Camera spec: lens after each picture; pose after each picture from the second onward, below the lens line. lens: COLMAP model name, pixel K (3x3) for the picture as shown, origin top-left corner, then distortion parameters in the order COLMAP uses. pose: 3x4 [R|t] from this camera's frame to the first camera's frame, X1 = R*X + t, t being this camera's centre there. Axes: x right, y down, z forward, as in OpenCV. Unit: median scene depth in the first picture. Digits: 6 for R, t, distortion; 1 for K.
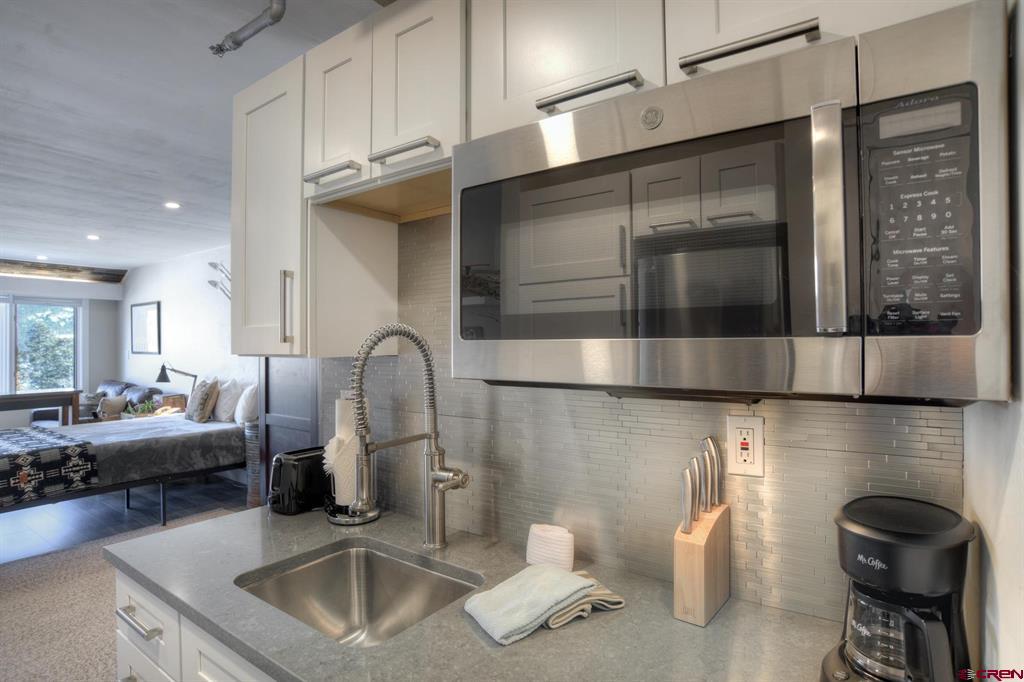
lens RADIAL K [[544.6, 0, 454.3], [0, 544.6, 346.1], [0, 0, 1]] dist [-0.104164, 0.081668]
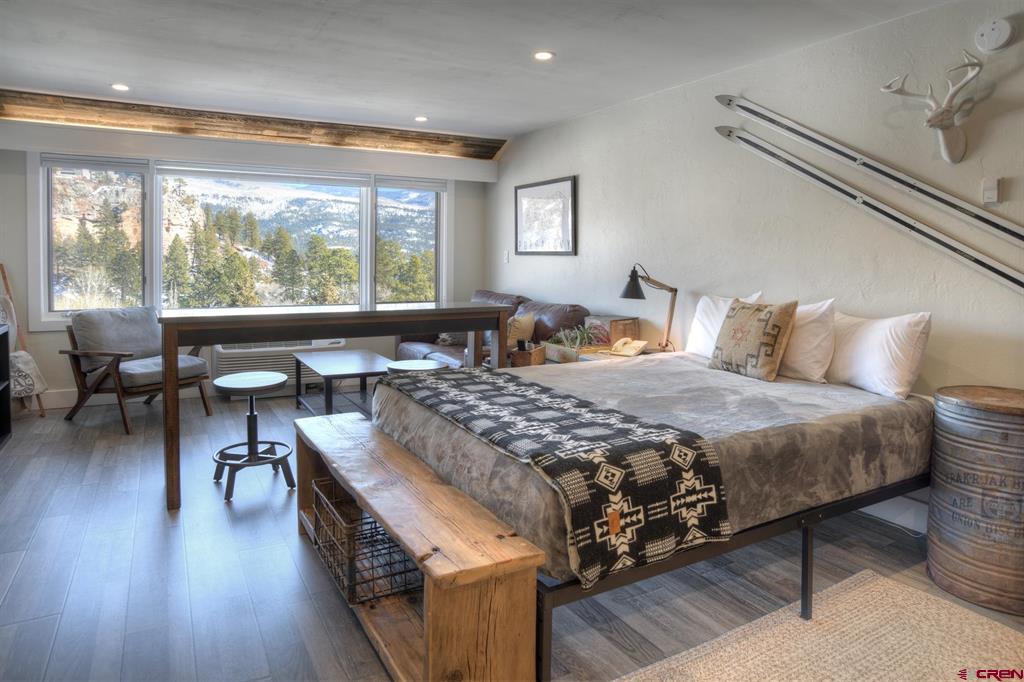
lens RADIAL K [[571.3, 0, 508.0], [0, 571.3, 281.4], [0, 0, 1]] dist [-0.065855, 0.024650]
pose [[0.943766, 0.036601, -0.328582, -0.594986], [-0.026703, 0.999045, 0.034588, 0.037967], [0.329534, -0.023869, 0.943842, 0.438314]]
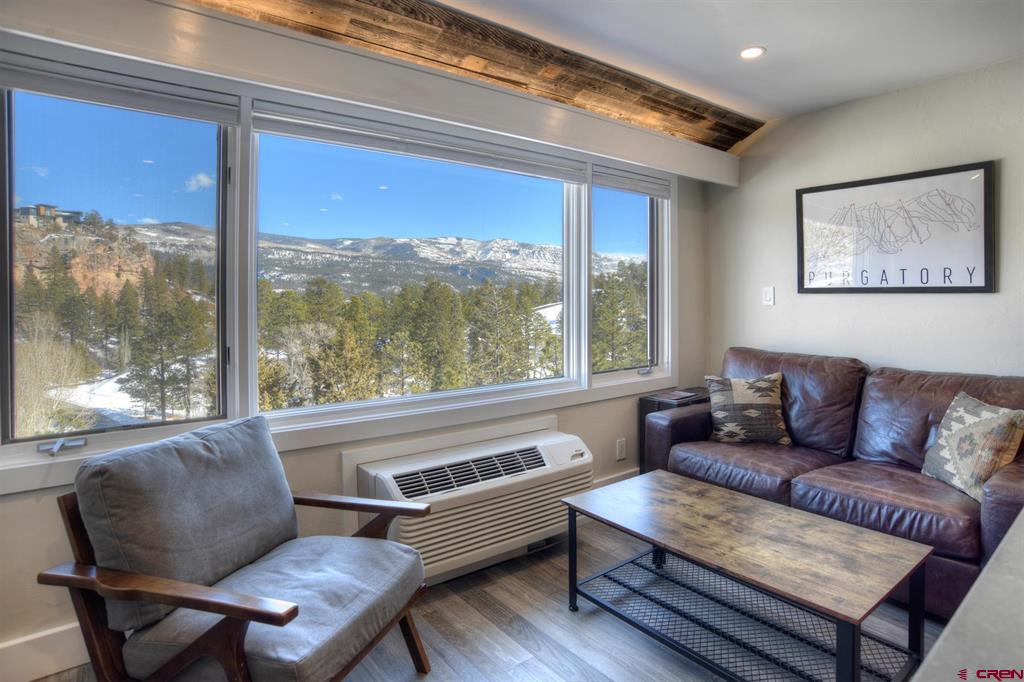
lens RADIAL K [[514.5, 0, 496.0], [0, 514.5, 309.6], [0, 0, 1]] dist [-0.096089, 0.048965]
pose [[0.973597, 0.014005, -0.227845, -1.278258], [-0.010625, 0.999815, 0.016056, 0.039001], [0.228028, -0.013211, 0.973565, 0.842956]]
